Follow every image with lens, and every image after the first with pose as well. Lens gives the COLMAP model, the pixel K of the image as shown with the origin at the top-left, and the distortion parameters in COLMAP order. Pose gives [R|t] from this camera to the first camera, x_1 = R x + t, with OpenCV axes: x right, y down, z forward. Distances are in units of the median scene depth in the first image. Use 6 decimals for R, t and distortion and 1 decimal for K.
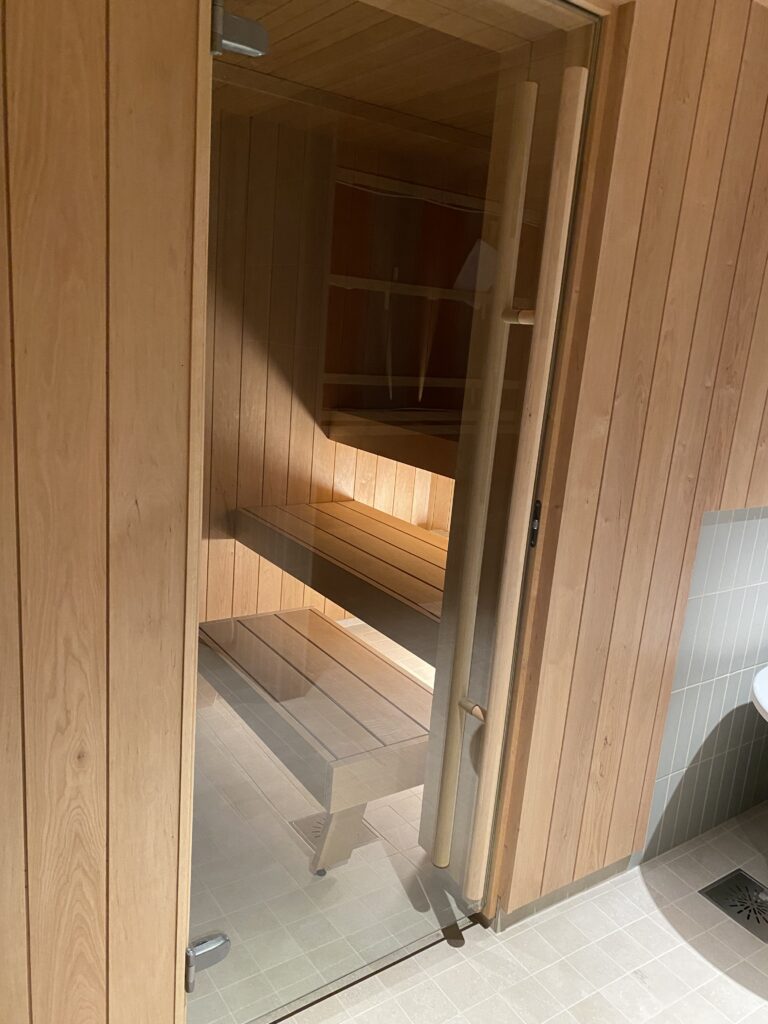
lens RADIAL K [[772.9, 0, 384.0], [0, 772.9, 512.0], [0, 0, 1]] dist [-0.003572, -0.007664]
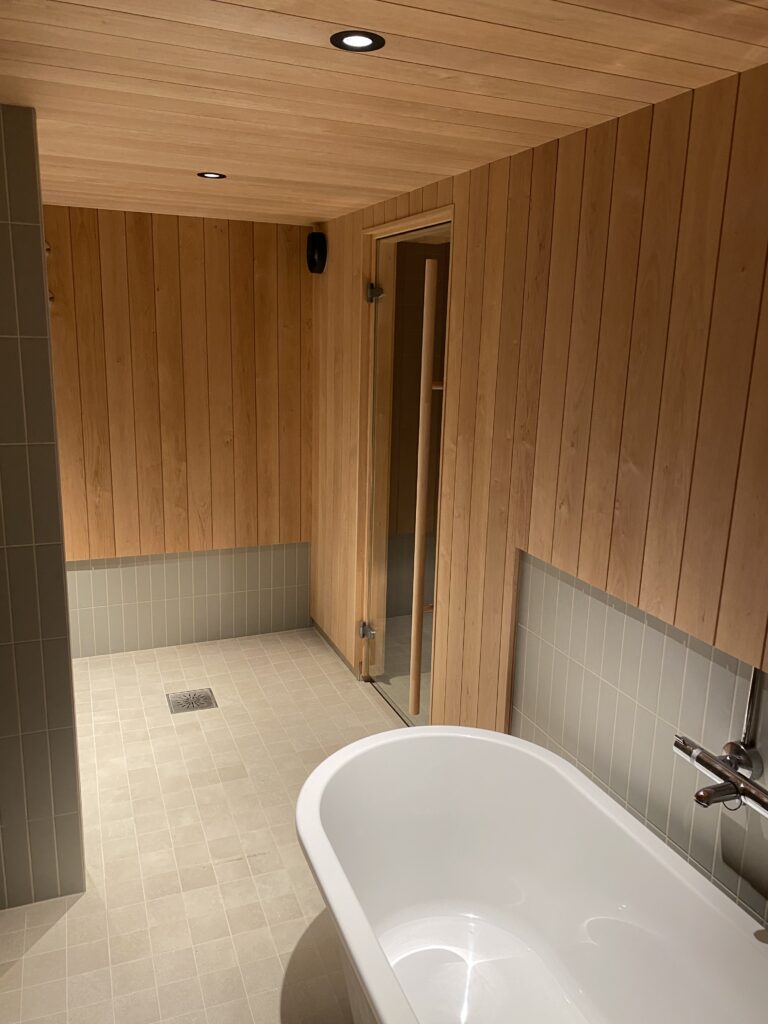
lens RADIAL K [[772.9, 0, 384.0], [0, 772.9, 512.0], [0, 0, 1]] dist [-0.003572, -0.007664]
pose [[-0.210140, 0.139984, -0.967598, 1.722390], [-0.270645, 0.942690, 0.195159, -0.243478], [0.939464, 0.302886, -0.160211, 1.061710]]
